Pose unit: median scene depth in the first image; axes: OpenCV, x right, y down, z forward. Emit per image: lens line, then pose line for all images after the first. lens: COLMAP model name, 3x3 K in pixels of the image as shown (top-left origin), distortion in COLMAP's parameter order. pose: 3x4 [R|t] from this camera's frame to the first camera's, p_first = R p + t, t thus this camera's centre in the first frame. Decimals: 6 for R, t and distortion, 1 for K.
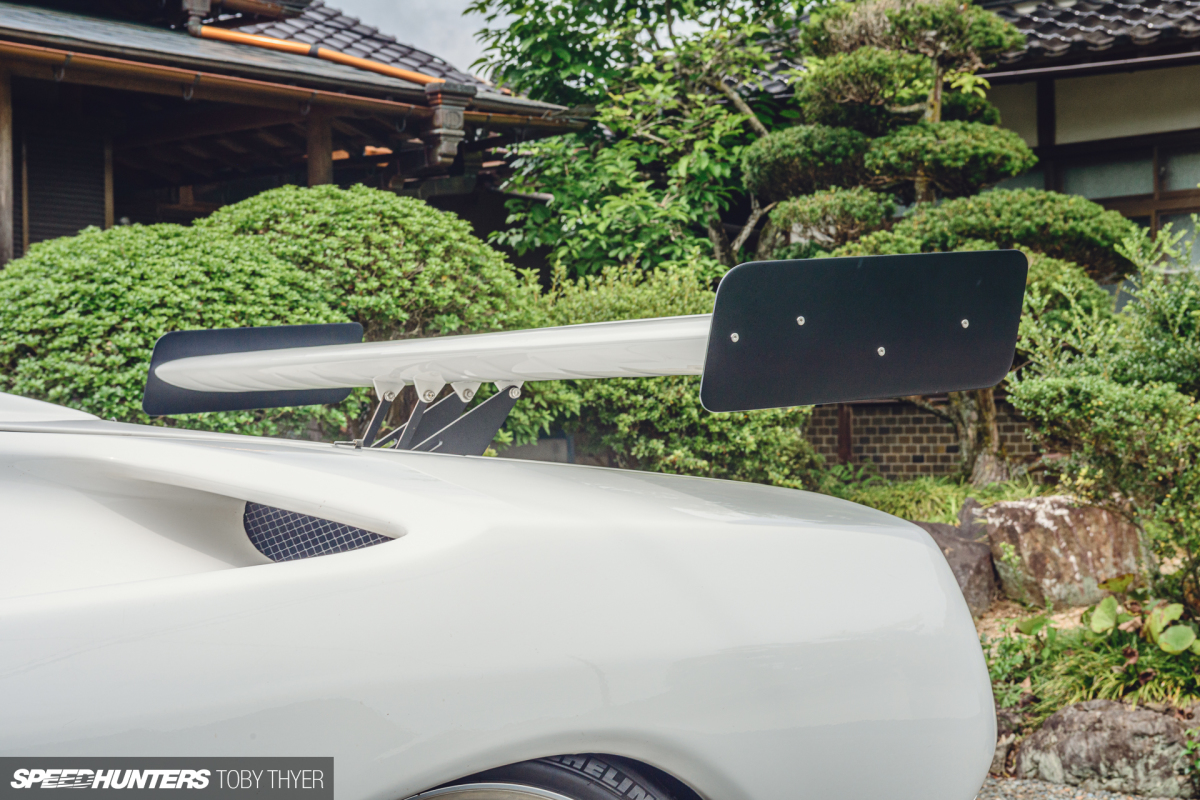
lens RADIAL K [[2101.8, 0, 600.0], [0, 2101.8, 400.0], [0, 0, 1]] dist [0.030955, 0.075229]
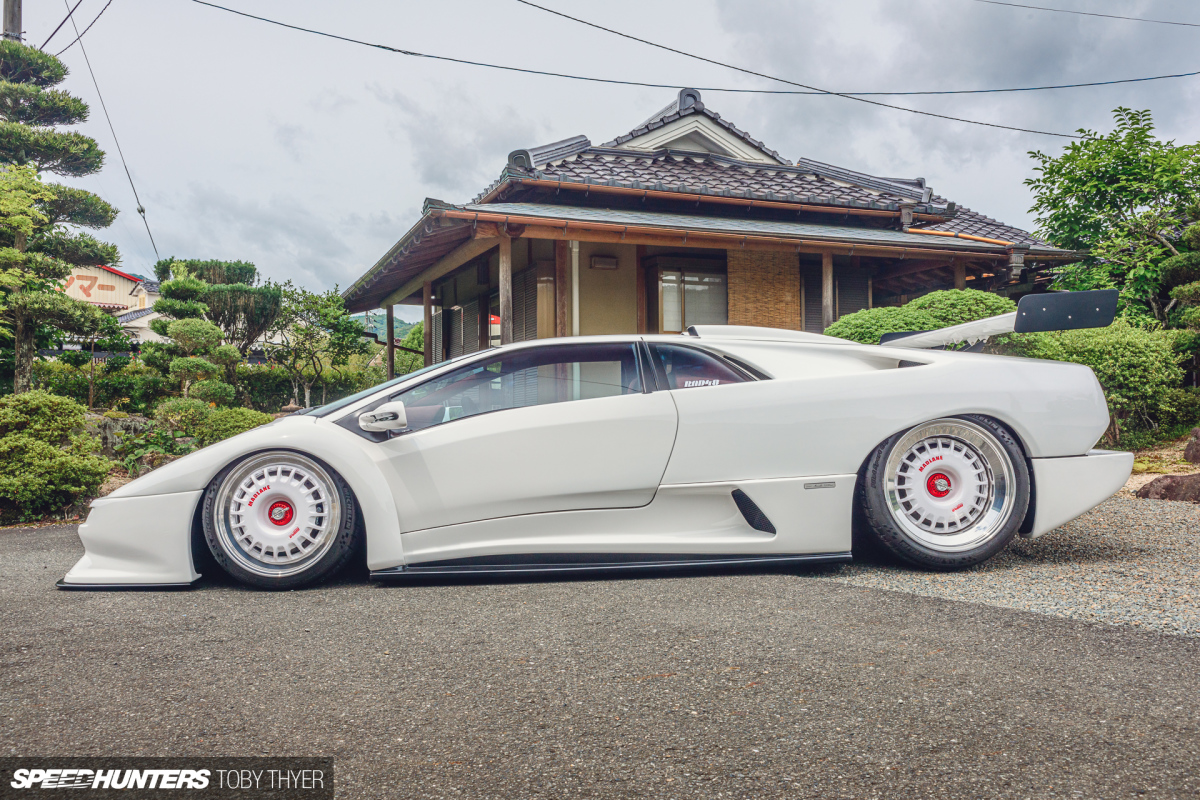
lens RADIAL K [[1060.3, 0, 600.0], [0, 1060.3, 400.0], [0, 0, 1]] dist [0.010009, -0.000137]
pose [[0.886202, -0.003208, -0.463287, 0.061868], [-0.001633, 0.999948, -0.010049, 0.033597], [0.463295, 0.009662, 0.886151, -0.247404]]
